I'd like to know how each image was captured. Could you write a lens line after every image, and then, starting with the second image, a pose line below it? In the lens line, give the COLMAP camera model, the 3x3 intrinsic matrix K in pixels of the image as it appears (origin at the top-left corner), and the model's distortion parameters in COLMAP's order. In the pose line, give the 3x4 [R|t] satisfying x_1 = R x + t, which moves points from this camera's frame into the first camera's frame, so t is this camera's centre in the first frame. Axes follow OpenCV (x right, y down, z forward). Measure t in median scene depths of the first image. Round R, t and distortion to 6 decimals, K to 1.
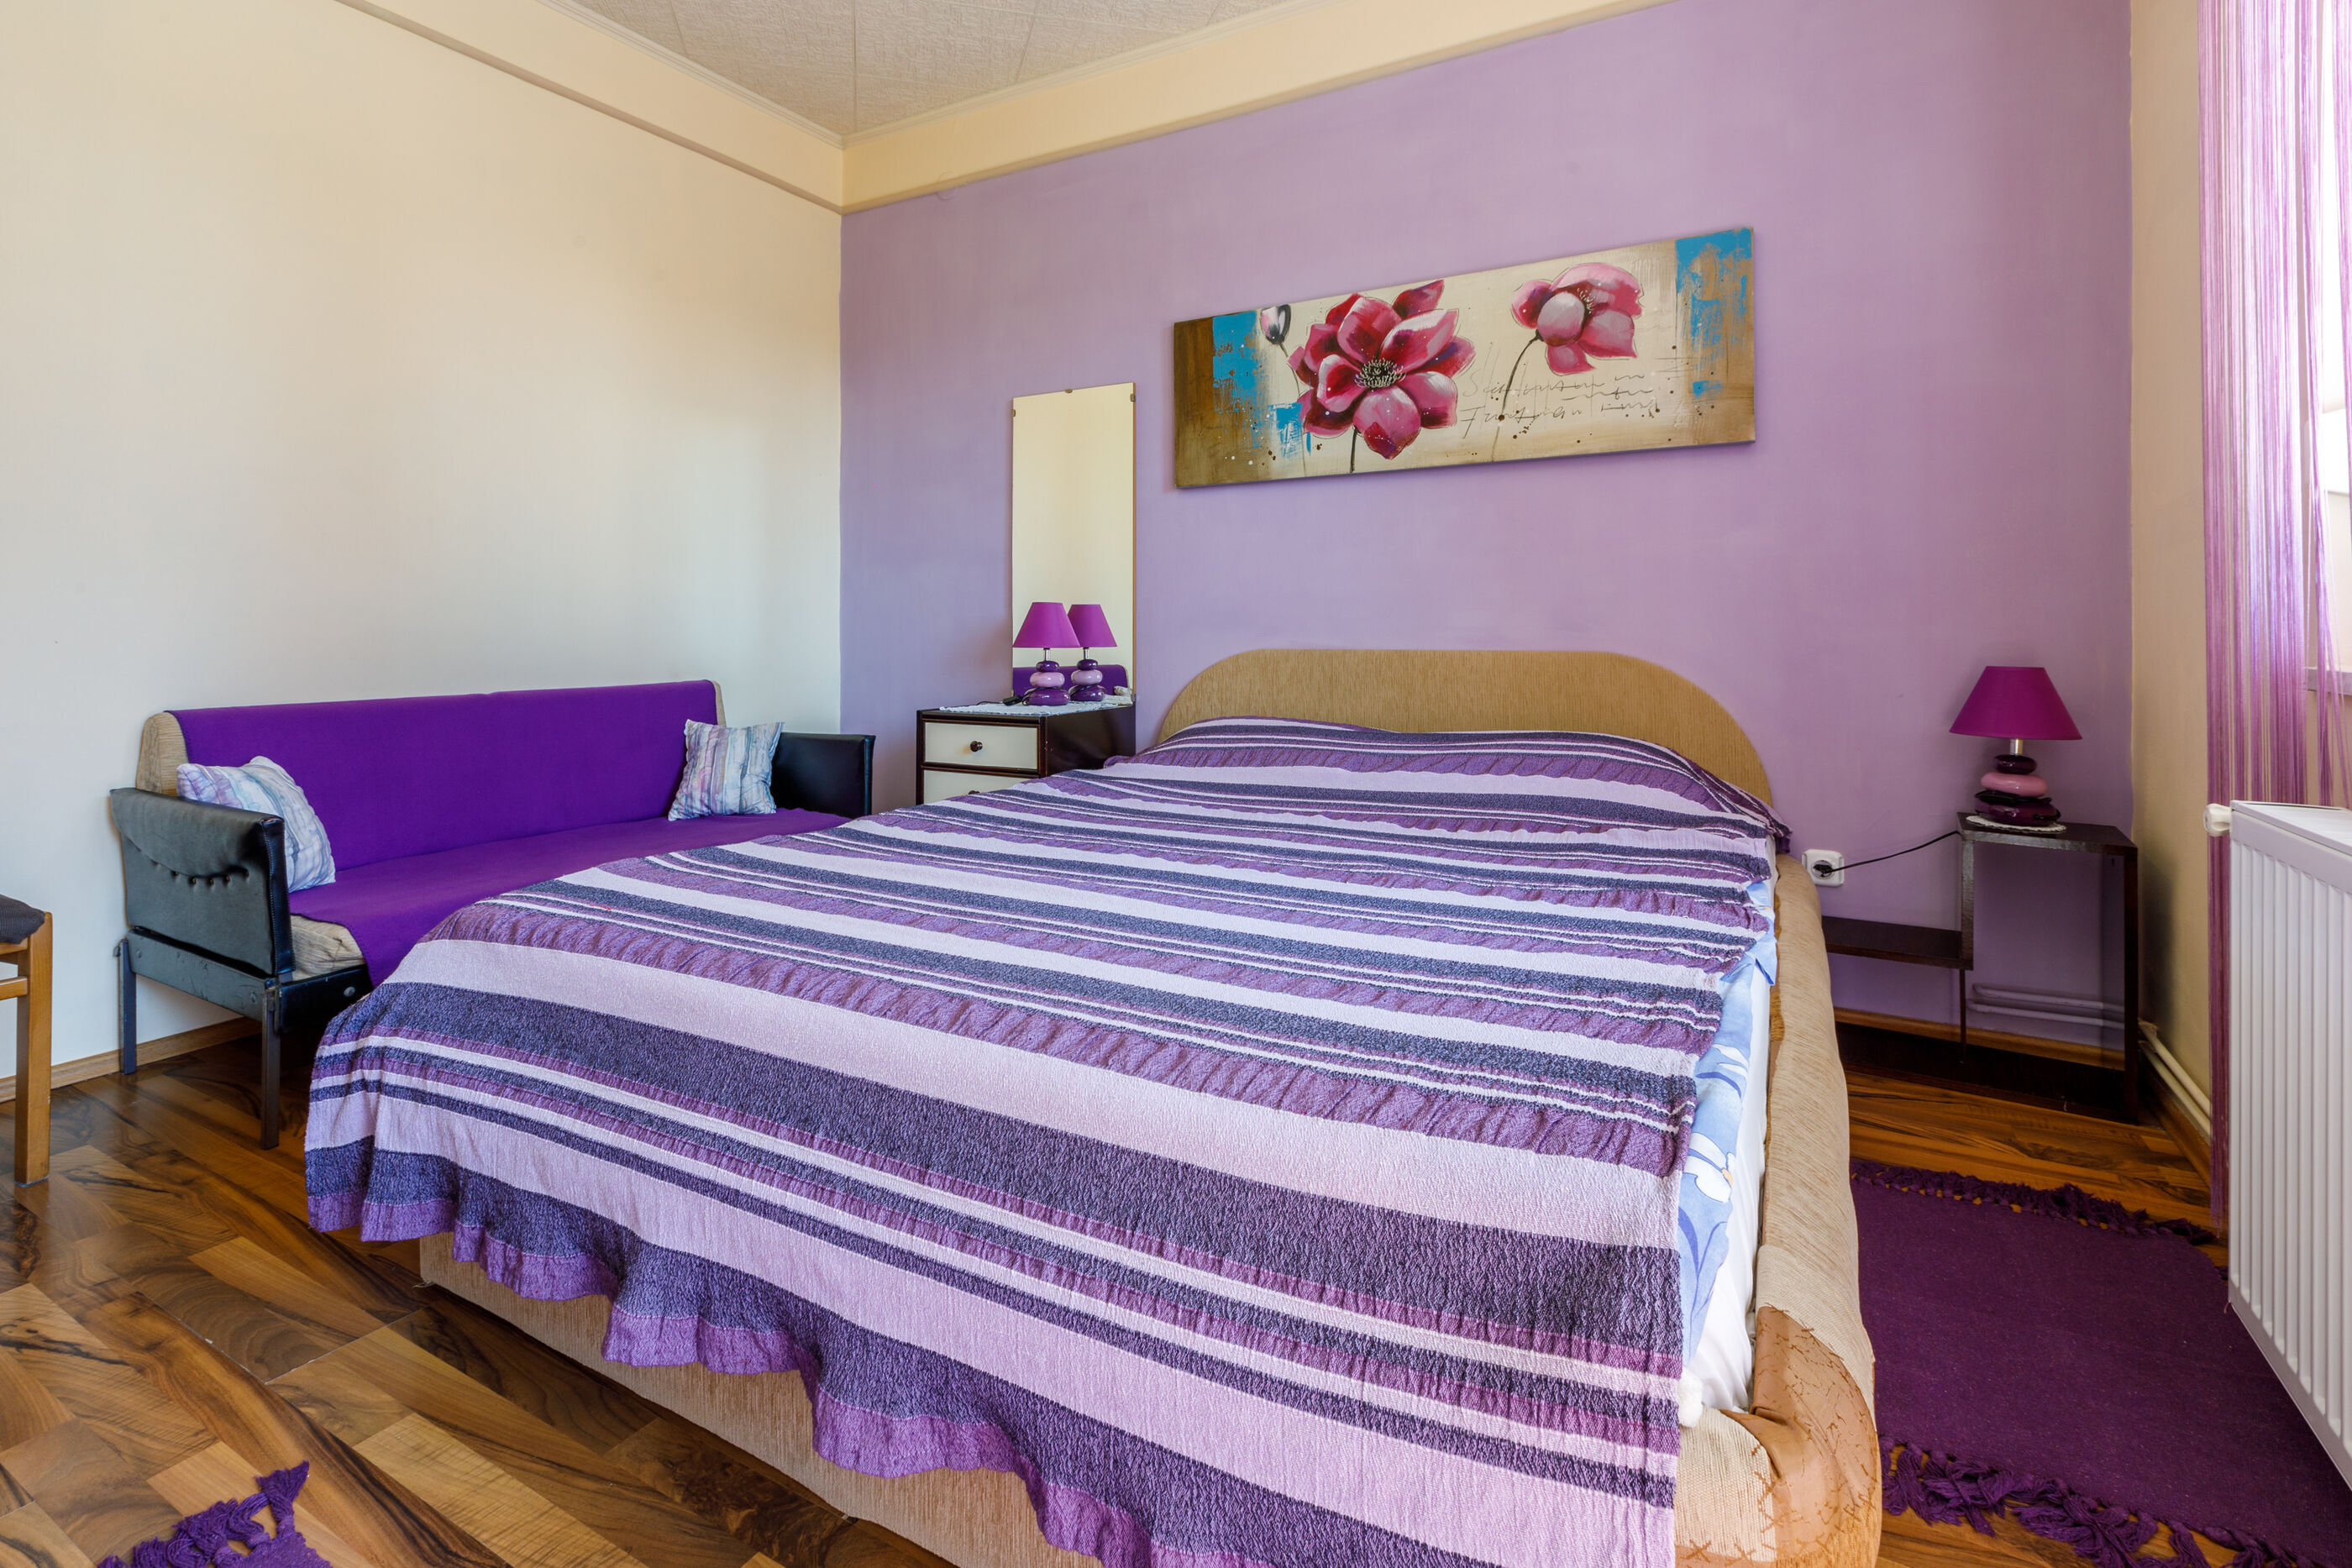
lens RADIAL K [[1072.1, 0, 1141.9], [0, 1072.1, 622.0], [0, 0, 1]] dist [-0.000394, -0.001684]
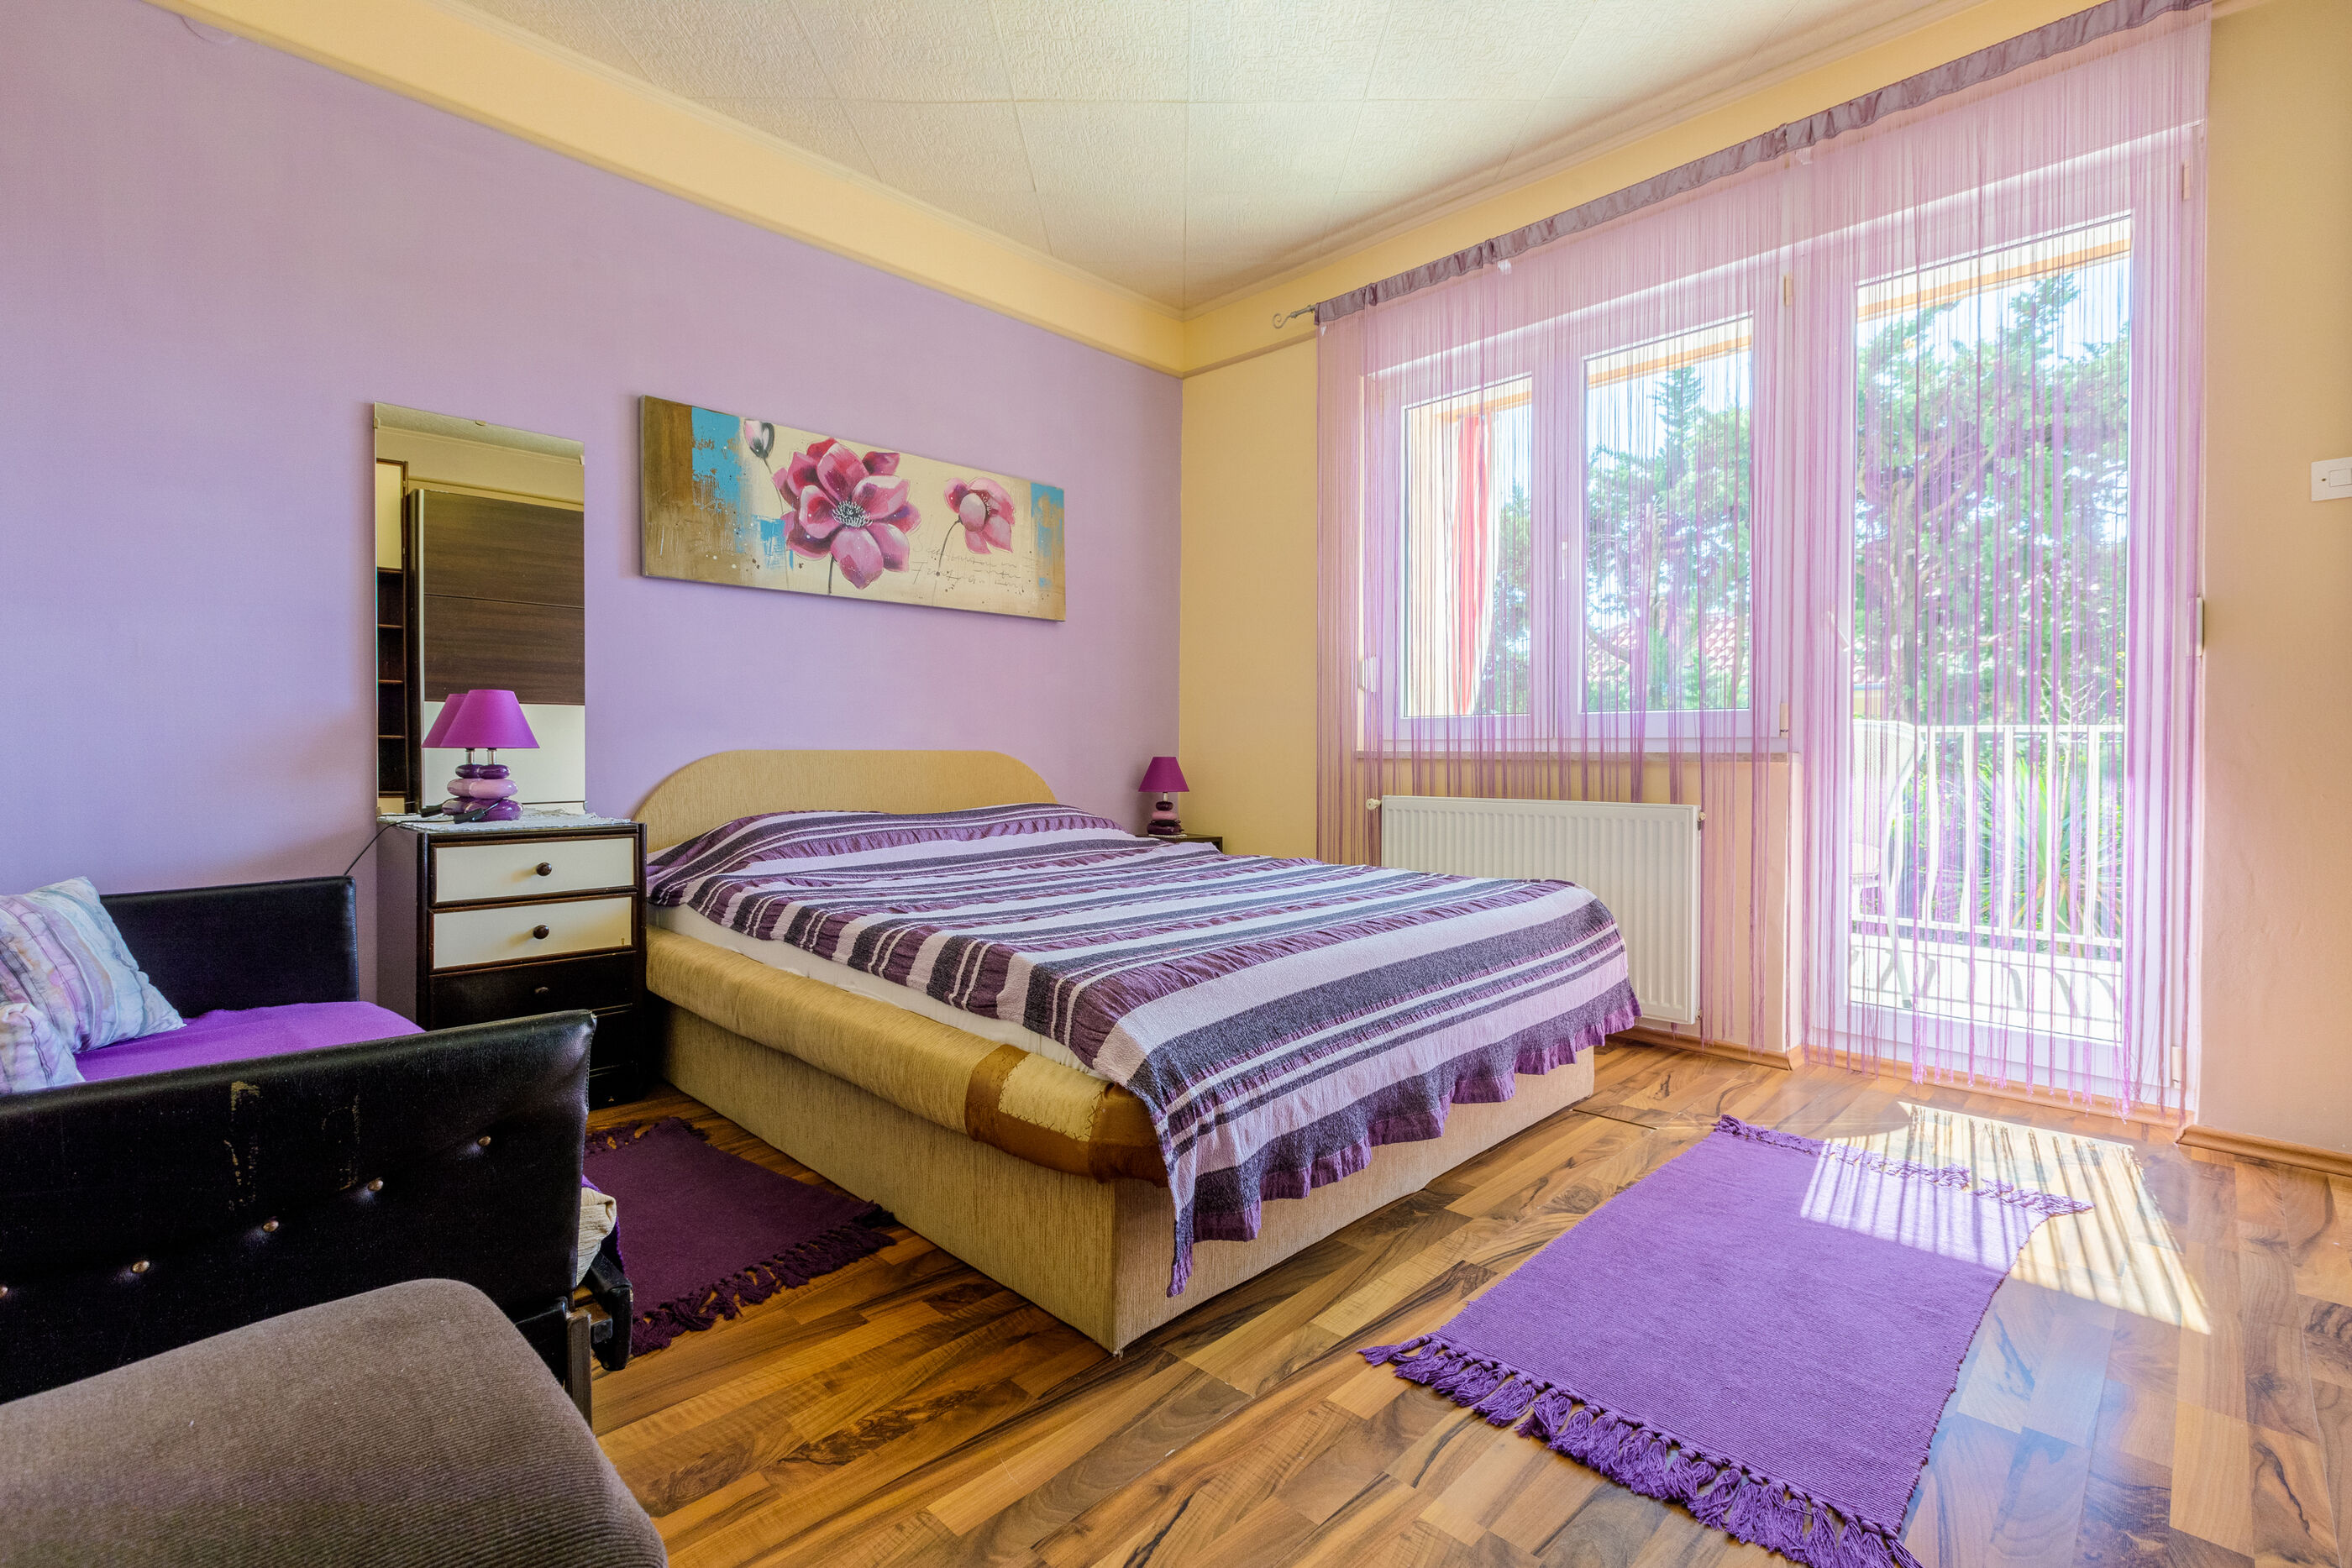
lens RADIAL K [[1072.1, 0, 1176.6], [0, 1072.1, 770.8], [0, 0, 1]] dist [-0.000394, -0.001684]
pose [[0.255139, -0.014142, 0.966801, -0.846587], [-0.010854, 0.999788, 0.017489, 0.025067], [-0.966843, -0.014956, 0.254932, 0.362233]]
